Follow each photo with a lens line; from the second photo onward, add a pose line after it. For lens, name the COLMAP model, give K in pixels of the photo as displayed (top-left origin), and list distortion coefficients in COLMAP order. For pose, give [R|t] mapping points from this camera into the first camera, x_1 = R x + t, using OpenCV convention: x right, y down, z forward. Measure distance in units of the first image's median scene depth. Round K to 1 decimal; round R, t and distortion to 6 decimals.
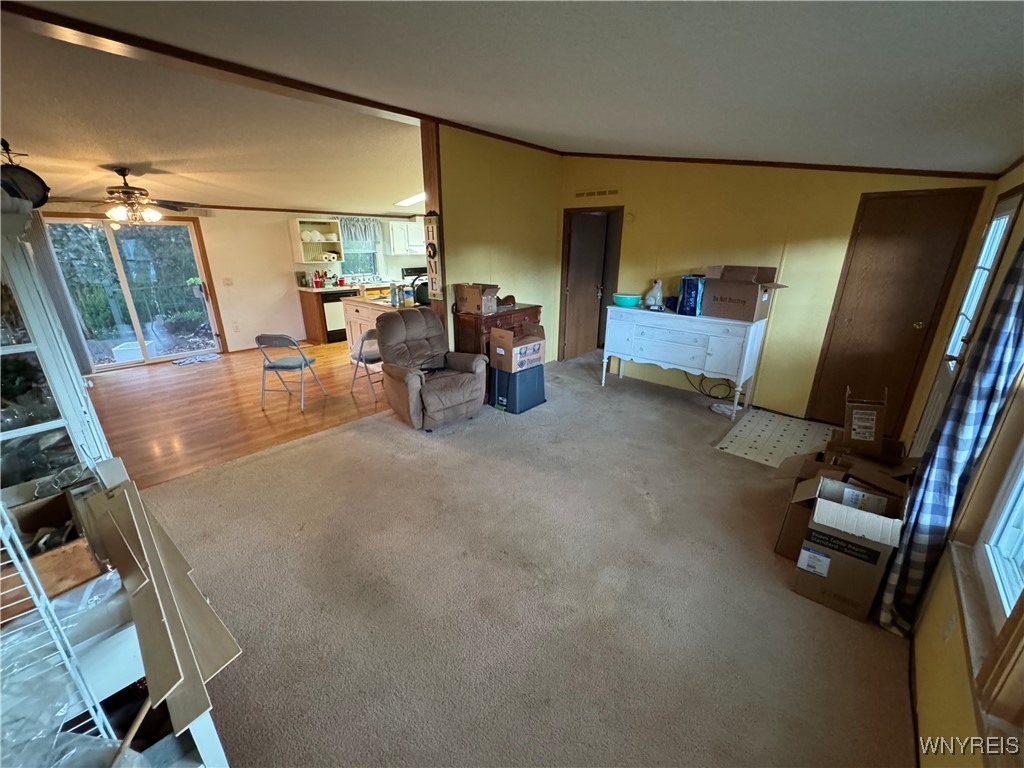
lens RADIAL K [[410.3, 0, 511.9], [0, 410.3, 381.5], [0, 0, 1]] dist [-0.001484, 0.000177]
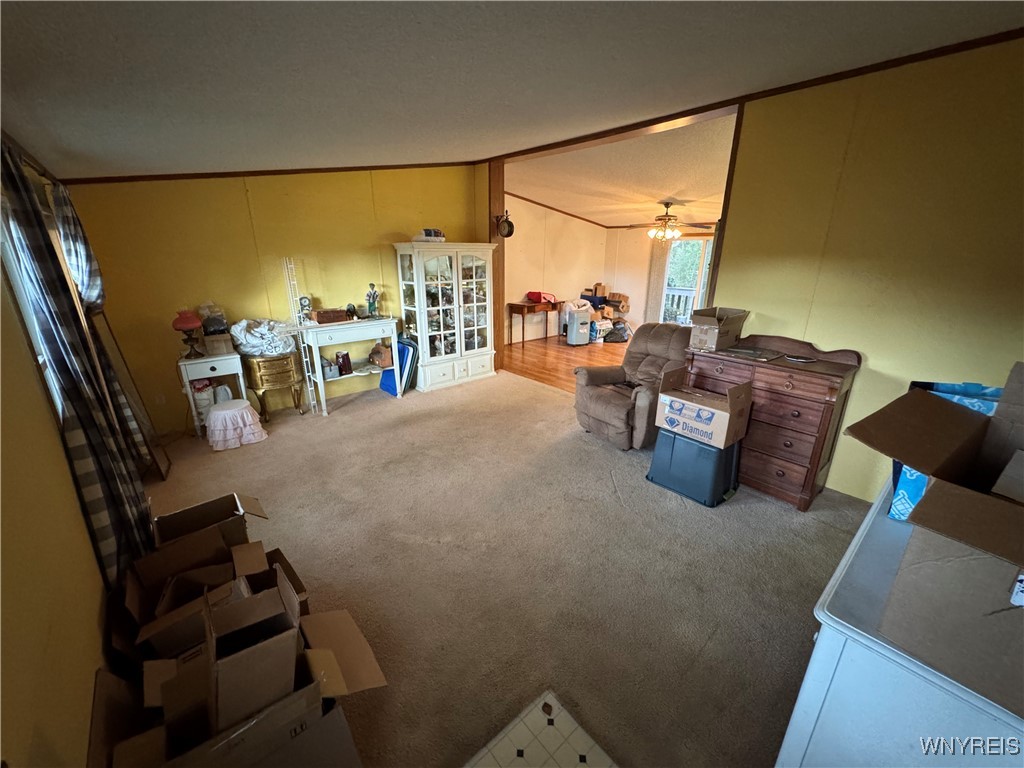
lens RADIAL K [[410.3, 0, 512.6], [0, 410.3, 383.8], [0, 0, 1]] dist [-0.001484, 0.000177]
pose [[-0.117750, 0.305437, -0.944904, 0.717886], [-0.336106, 0.883107, 0.327346, -0.244529], [0.934434, 0.356133, -0.001327, 0.725119]]
